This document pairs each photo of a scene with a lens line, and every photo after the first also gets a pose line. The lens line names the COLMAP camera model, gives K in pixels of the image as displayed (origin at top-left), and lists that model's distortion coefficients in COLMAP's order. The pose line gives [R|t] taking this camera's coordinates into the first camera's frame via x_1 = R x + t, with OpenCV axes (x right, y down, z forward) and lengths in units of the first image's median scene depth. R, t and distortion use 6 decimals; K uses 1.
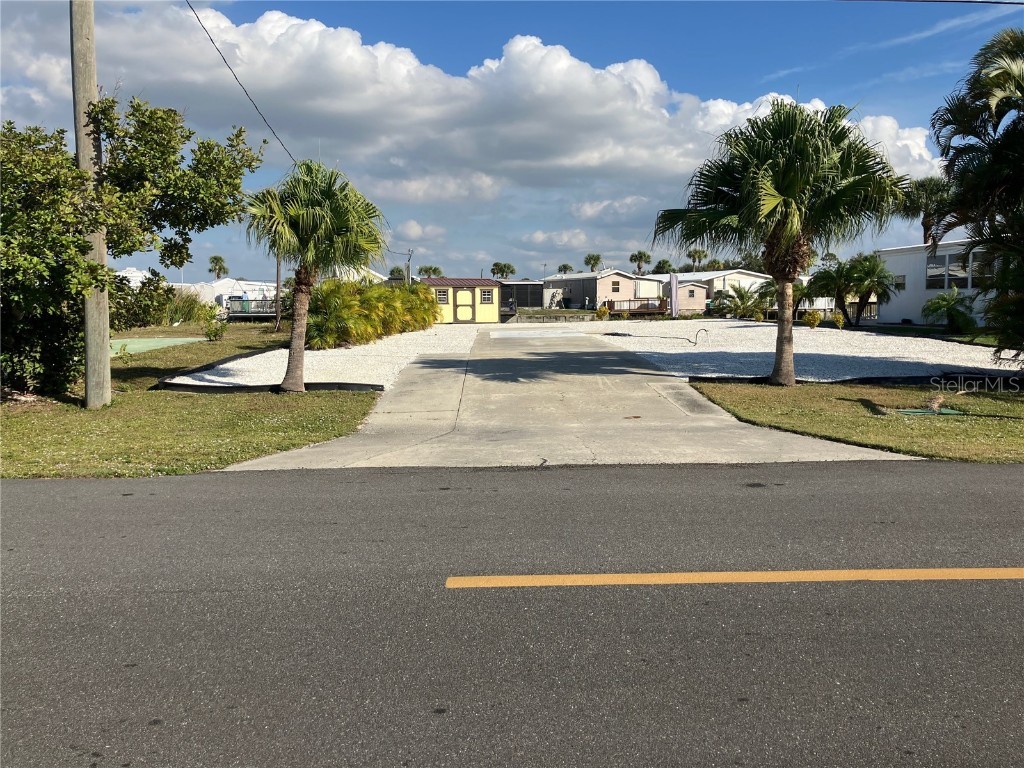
lens RADIAL K [[848.9, 0, 502.5], [0, 848.9, 393.2], [0, 0, 1]] dist [0.041102, -0.029332]
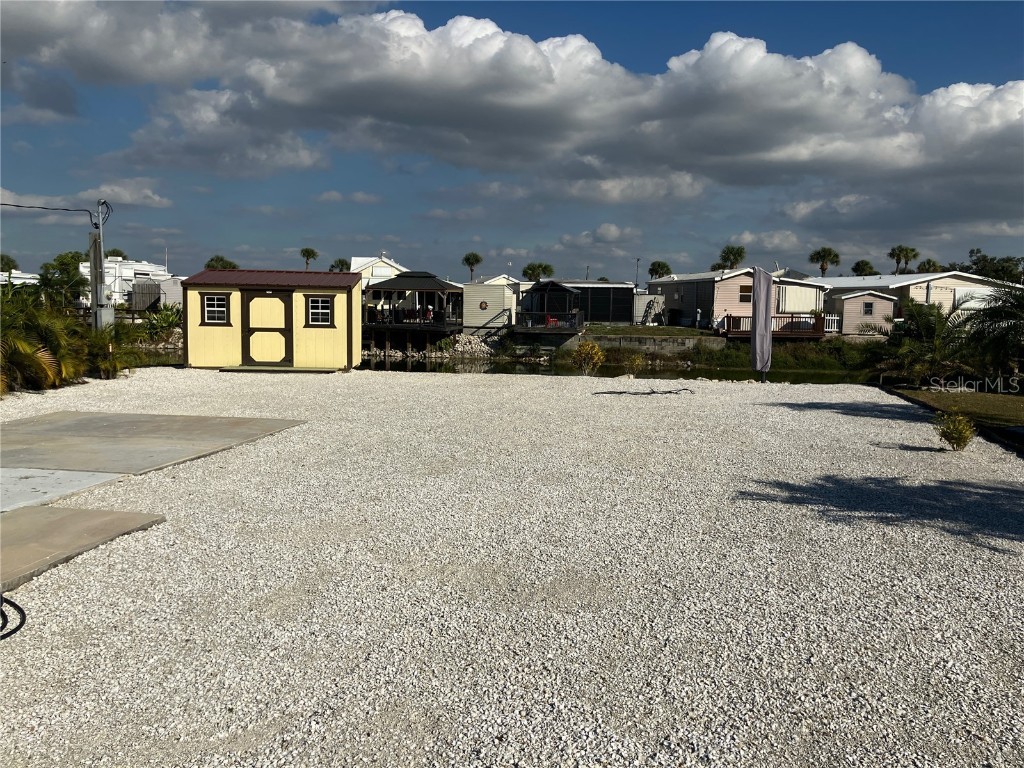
lens RADIAL K [[848.9, 0, 520.6], [0, 848.9, 378.0], [0, 0, 1]] dist [0.041102, -0.029332]
pose [[0.976797, 0.043534, -0.209694, 0.108759], [-0.047640, 0.998758, -0.014568, -0.045782], [0.208800, 0.024220, 0.977658, 0.345160]]
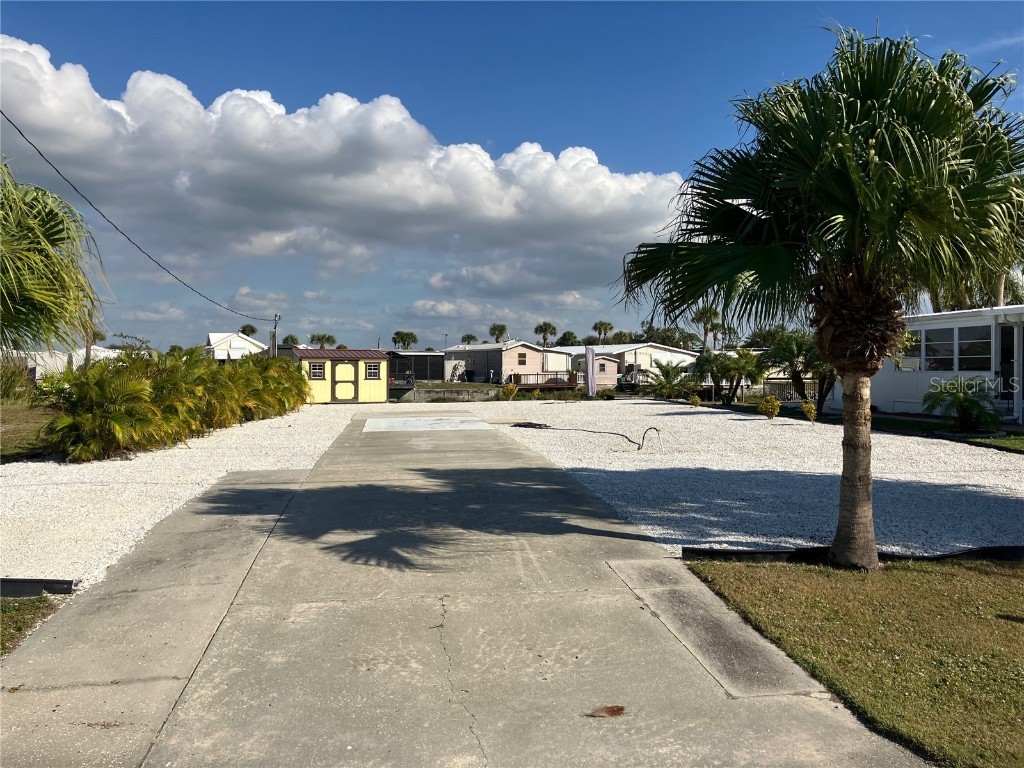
lens RADIAL K [[848.9, 0, 517.3], [0, 848.9, 379.6], [0, 0, 1]] dist [0.041102, -0.029332]
pose [[0.991635, 0.007465, 0.128856, 0.009011], [0.005038, 0.995327, -0.096431, -0.014270], [-0.128973, 0.096274, 0.986964, 0.092041]]
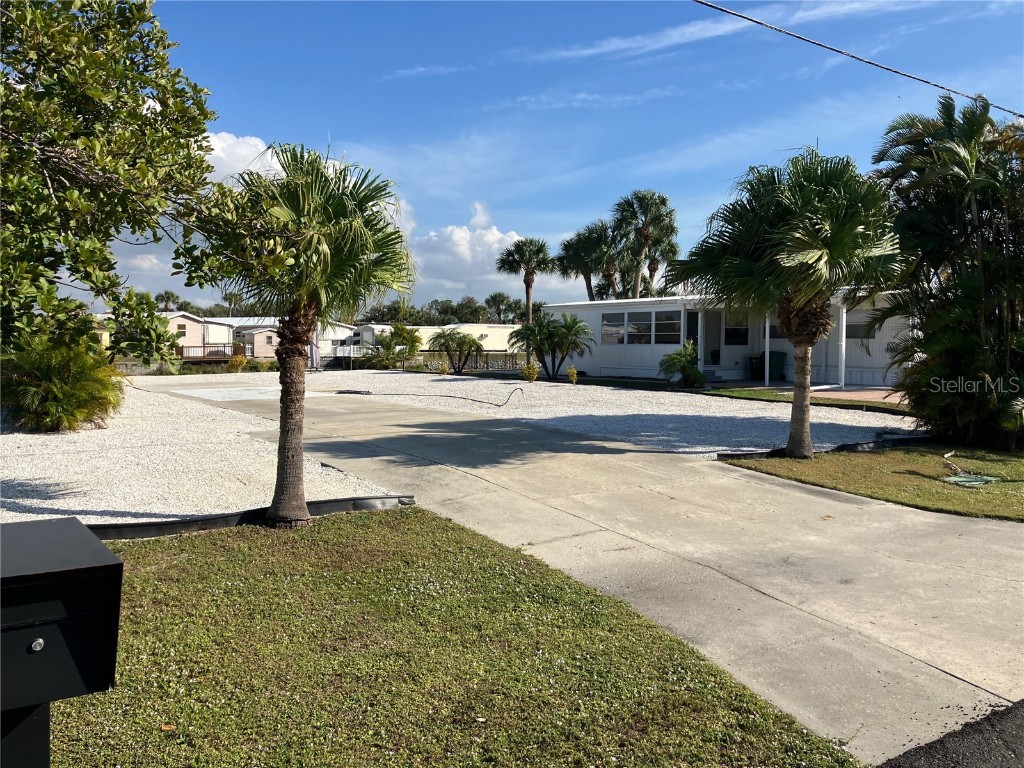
lens RADIAL K [[848.9, 0, 505.3], [0, 848.9, 409.6], [0, 0, 1]] dist [0.041102, -0.029332]
pose [[0.832540, -0.031796, 0.553052, -0.084944], [0.049382, 0.998637, -0.016923, -0.011582], [-0.551760, 0.041400, 0.832975, 0.076984]]
